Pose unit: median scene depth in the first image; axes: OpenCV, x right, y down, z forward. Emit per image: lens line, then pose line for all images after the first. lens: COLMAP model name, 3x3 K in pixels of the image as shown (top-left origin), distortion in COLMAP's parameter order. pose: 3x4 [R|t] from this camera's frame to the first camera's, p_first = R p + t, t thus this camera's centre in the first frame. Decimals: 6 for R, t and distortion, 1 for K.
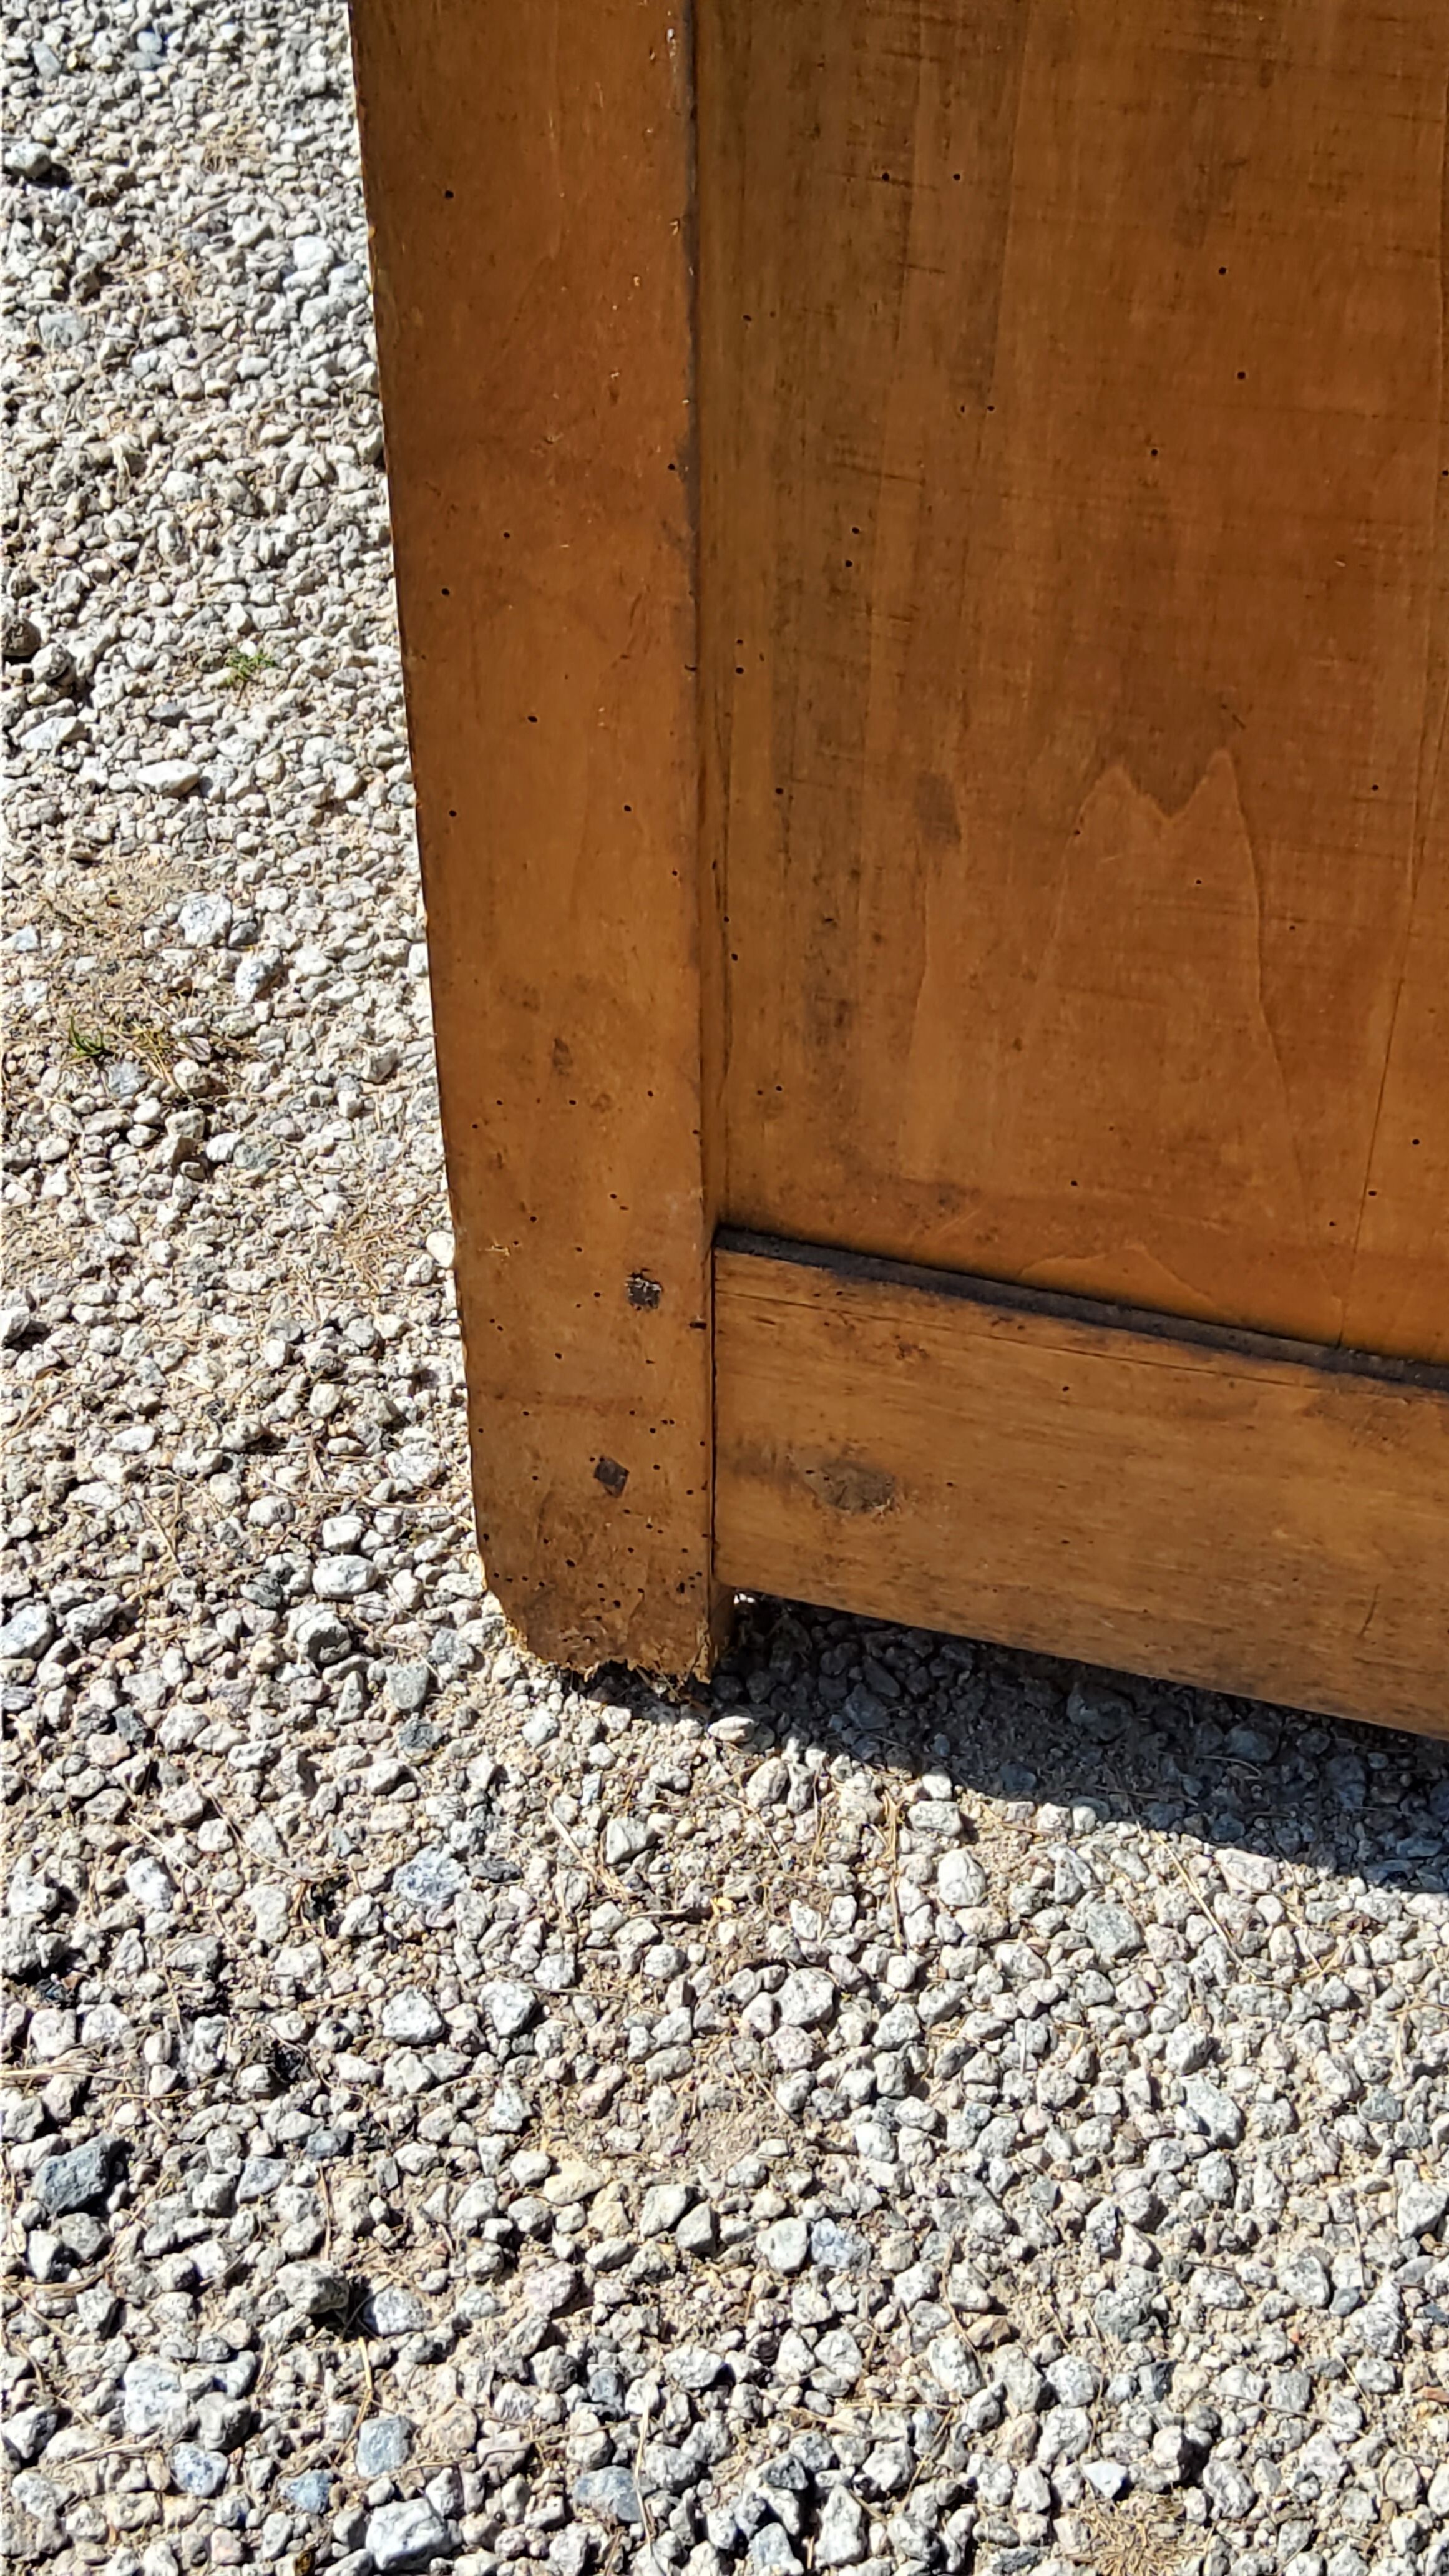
lens RADIAL K [[3911.1, 0, 741.7], [0, 3911.1, 1275.5], [0, 0, 1]] dist [0.111692, 0.000000]
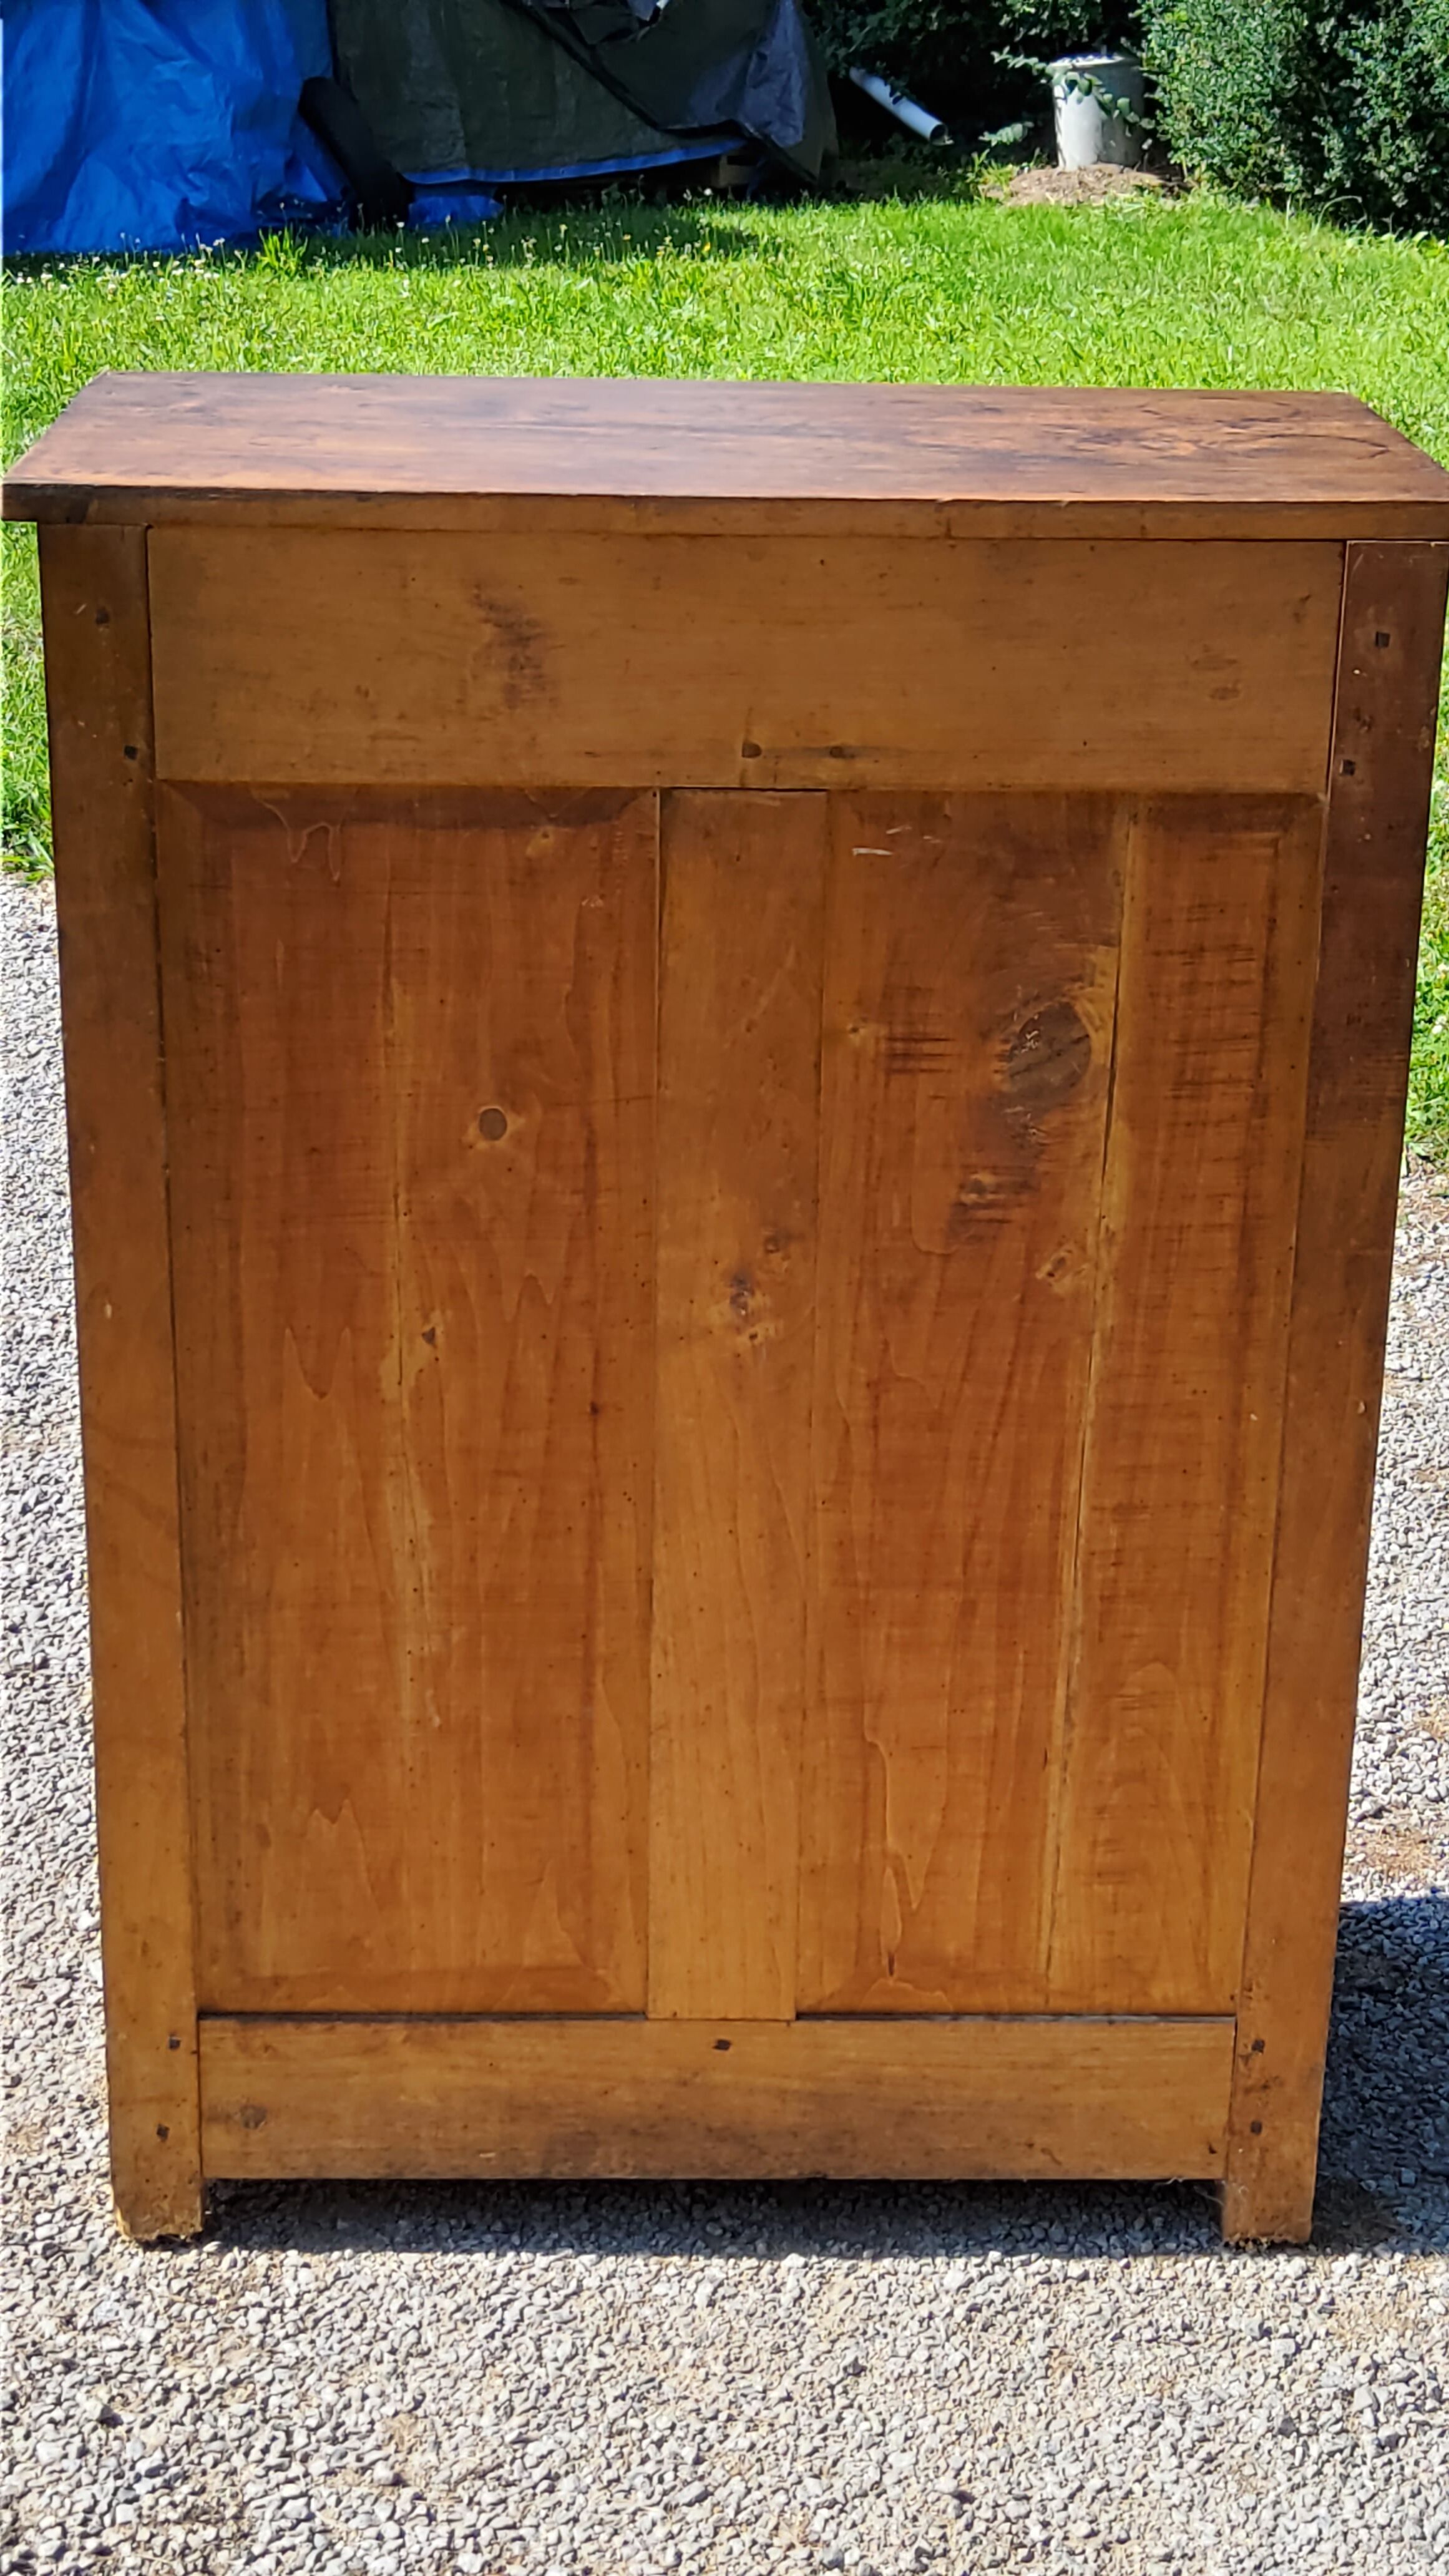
lens RADIAL K [[3911.1, 0, 734.8], [0, 3911.1, 1276.6], [0, 0, 1]] dist [0.111692, 0.000000]
pose [[0.962261, -0.082570, 0.259300, -0.330655], [0.187495, 0.891766, -0.411824, 0.767333], [-0.197231, 0.444899, 0.873593, -1.862983]]
